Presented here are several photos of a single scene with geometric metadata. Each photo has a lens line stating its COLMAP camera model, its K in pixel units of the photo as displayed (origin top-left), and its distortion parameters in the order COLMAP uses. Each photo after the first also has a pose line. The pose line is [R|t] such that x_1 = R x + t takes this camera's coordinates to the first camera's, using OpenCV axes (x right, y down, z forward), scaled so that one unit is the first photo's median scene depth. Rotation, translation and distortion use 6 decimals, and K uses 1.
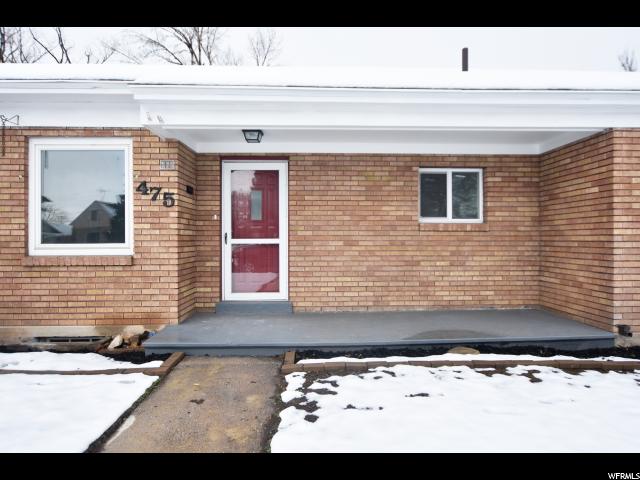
lens RADIAL K [[365.8, 0, 320.0], [0, 365.8, 242.1], [0, 0, 1]] dist [-0.005887, -0.001410]
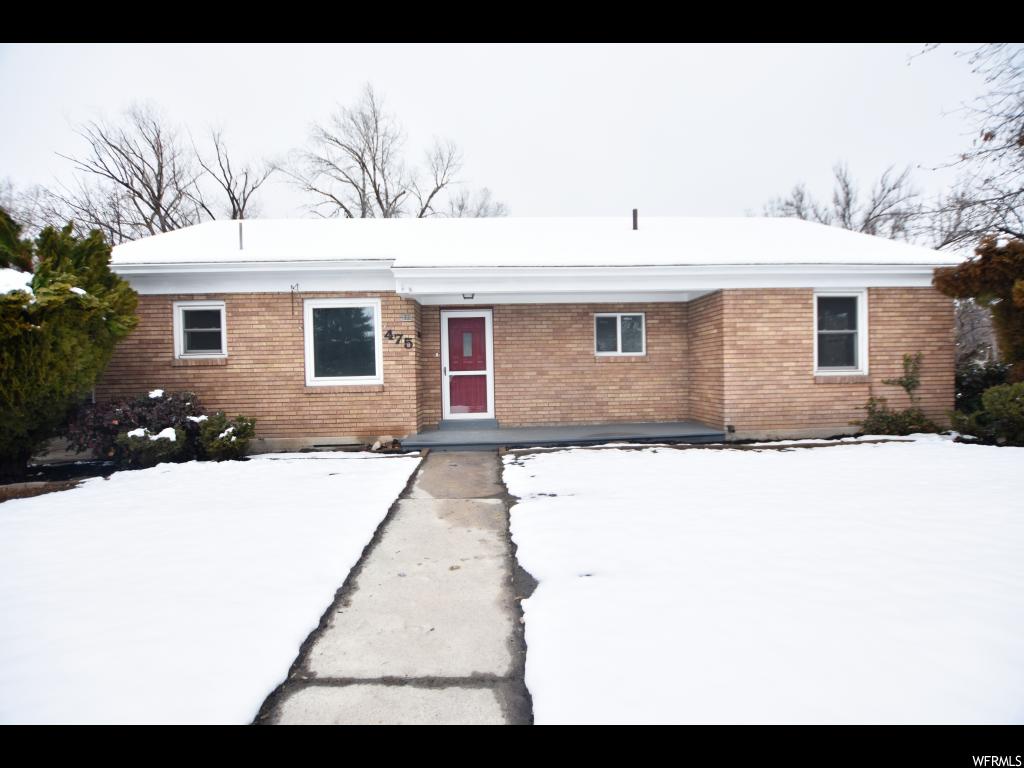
lens RADIAL K [[442.8, 0, 513.4], [0, 442.8, 387.0], [0, 0, 1]] dist [-0.025414, -0.000094]
pose [[0.999686, -0.018855, 0.016511, -0.047625], [0.018506, 0.999608, 0.021016, 0.018445], [-0.016901, -0.020704, 0.999643, -0.601524]]
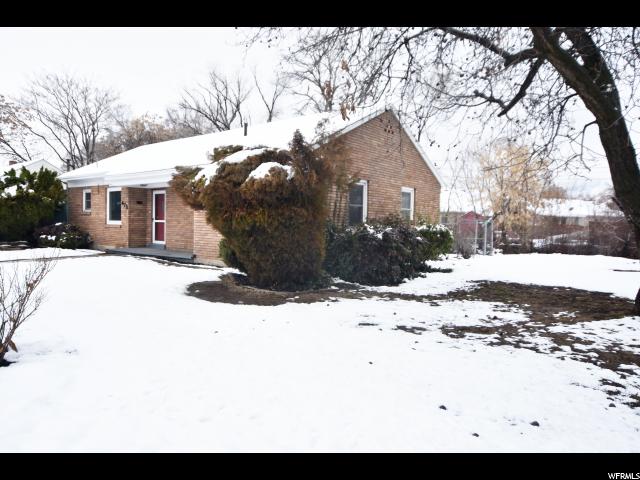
lens RADIAL K [[450.5, 0, 320.4], [0, 450.5, 239.6], [0, 0, 1]] dist [-0.004270, 0.014407]
pose [[0.755499, 0.043437, -0.653709, 3.018607], [-0.025735, 0.998997, 0.036638, -0.019510], [0.654644, -0.010856, 0.755859, -0.730598]]
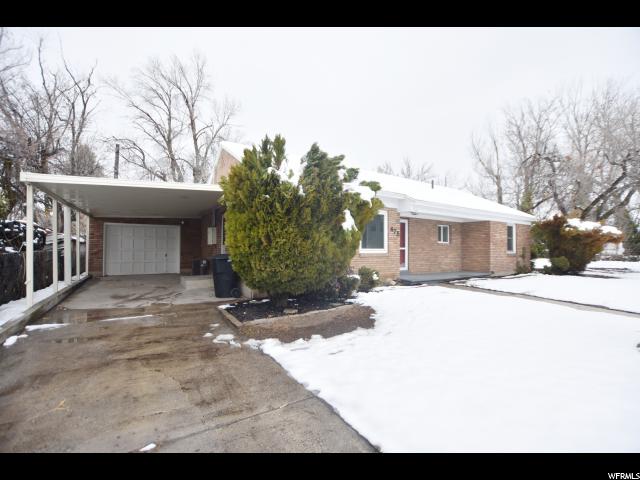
lens RADIAL K [[276.8, 0, 320.9], [0, 276.8, 244.5], [0, 0, 1]] dist [-0.025414, -0.000094]
pose [[0.866457, 0.019406, 0.498875, -1.839480], [-0.009756, 0.999712, -0.021945, 0.019391], [-0.499157, 0.014148, 0.866396, -0.523796]]
